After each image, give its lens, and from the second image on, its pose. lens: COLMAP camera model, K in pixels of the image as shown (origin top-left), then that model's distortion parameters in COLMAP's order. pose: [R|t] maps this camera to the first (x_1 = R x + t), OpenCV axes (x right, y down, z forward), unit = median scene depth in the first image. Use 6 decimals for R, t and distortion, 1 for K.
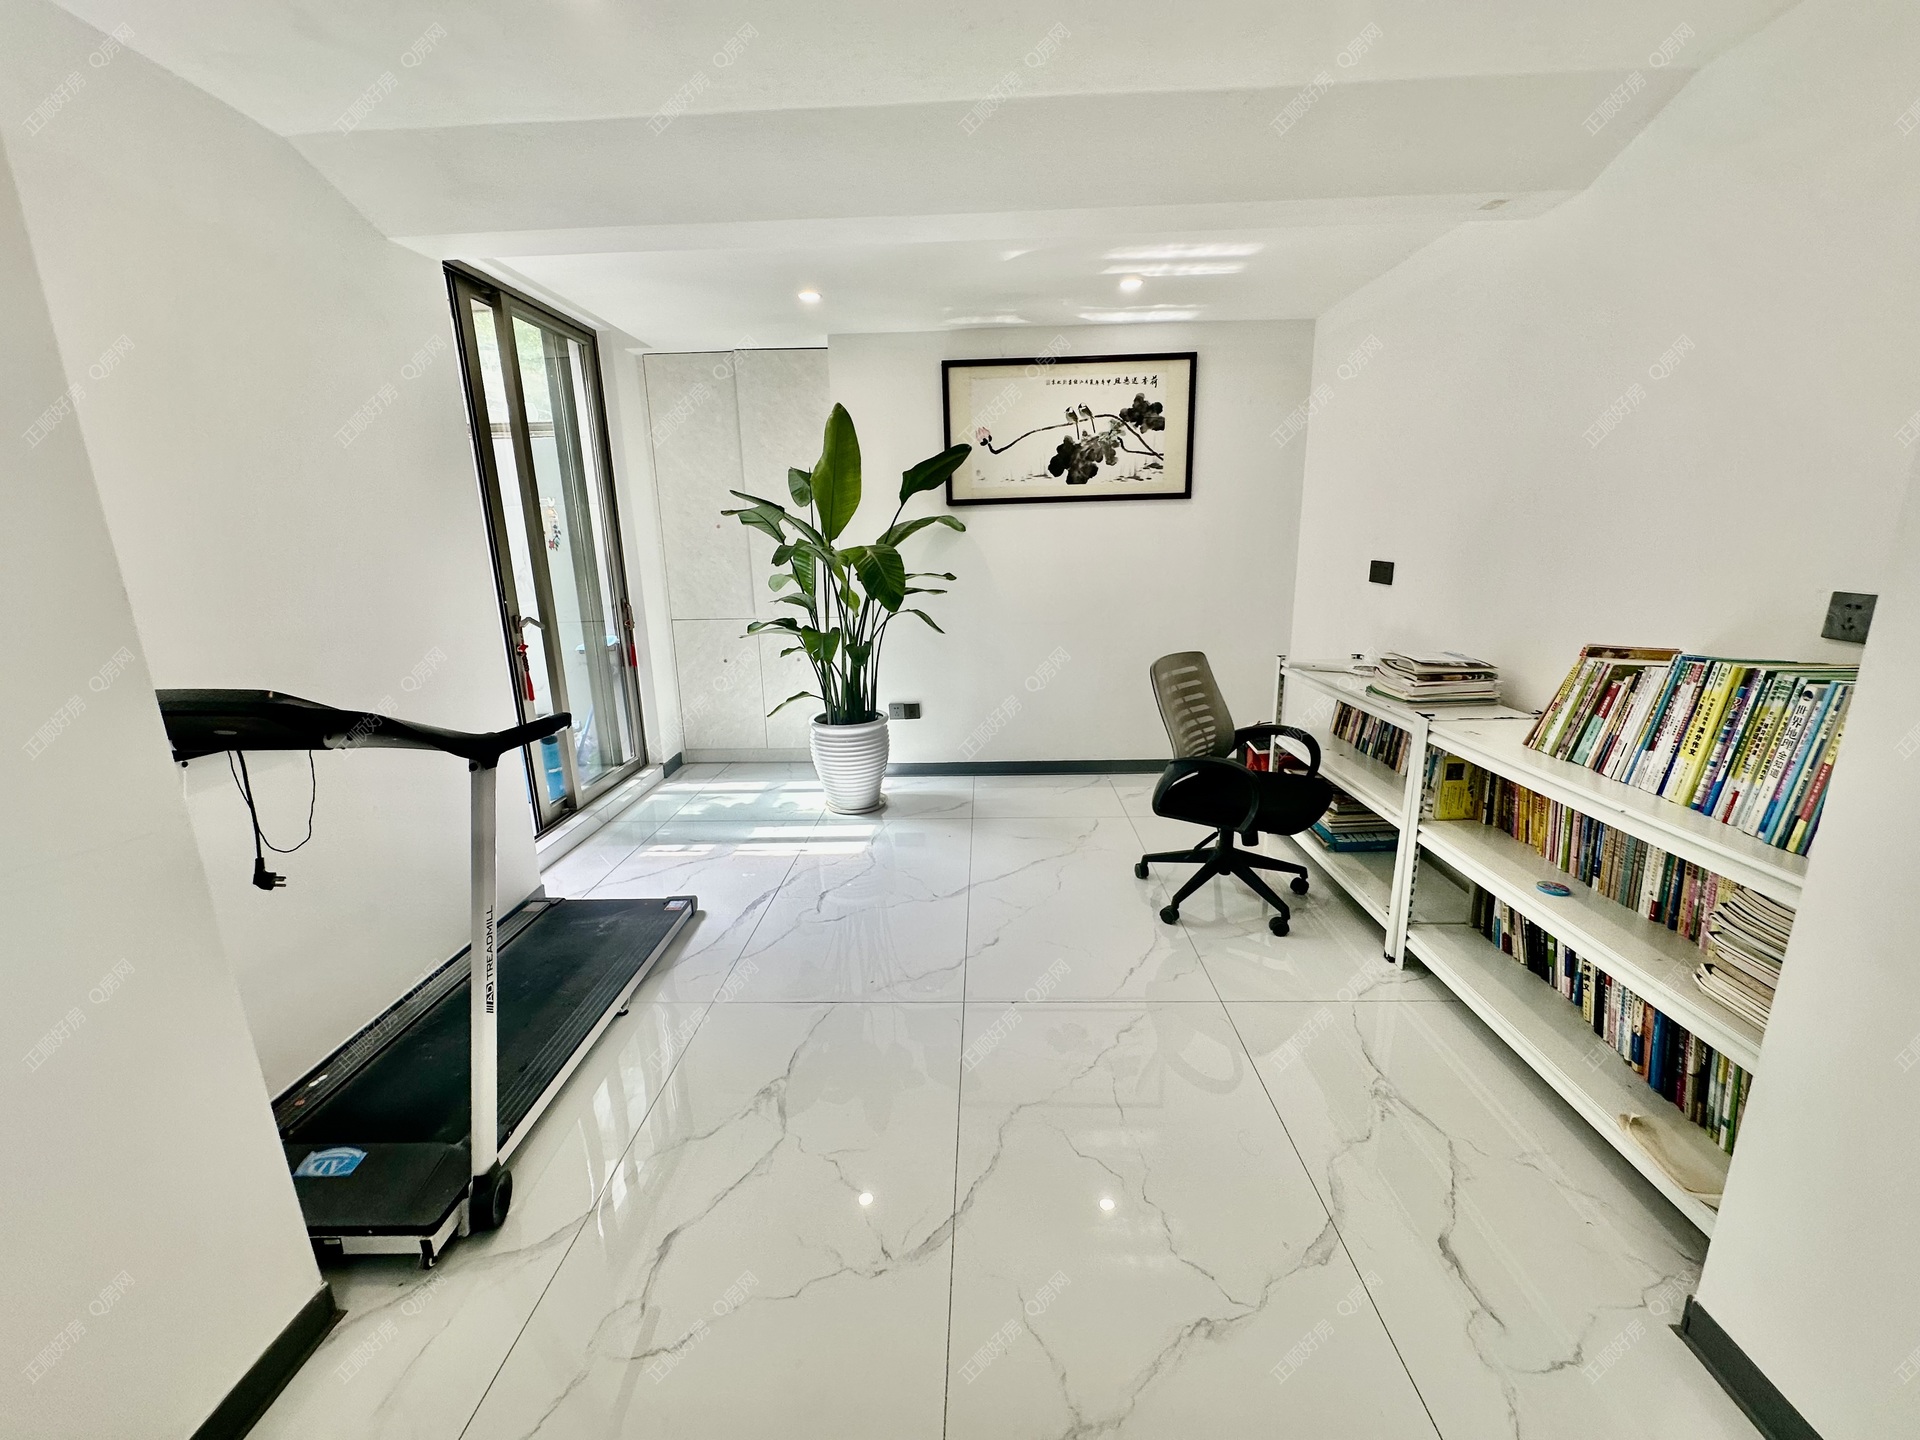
lens RADIAL K [[767.1, 0, 949.9], [0, 767.1, 718.5], [0, 0, 1]] dist [0.001381, -0.000483]
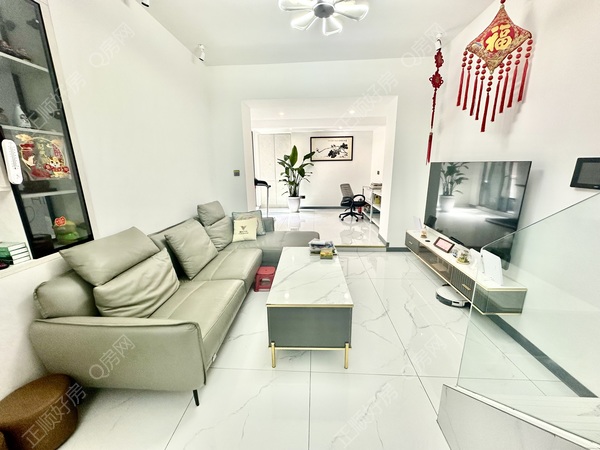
lens RADIAL K [[239.7, 0, 304.5], [0, 239.7, 225.6], [0, 0, 1]] dist [0.001381, -0.000483]
pose [[0.999878, 0.014762, -0.005189, -0.036192], [-0.014760, 0.999891, 0.000384, 0.231001], [0.005194, -0.000307, 0.999986, -0.898874]]
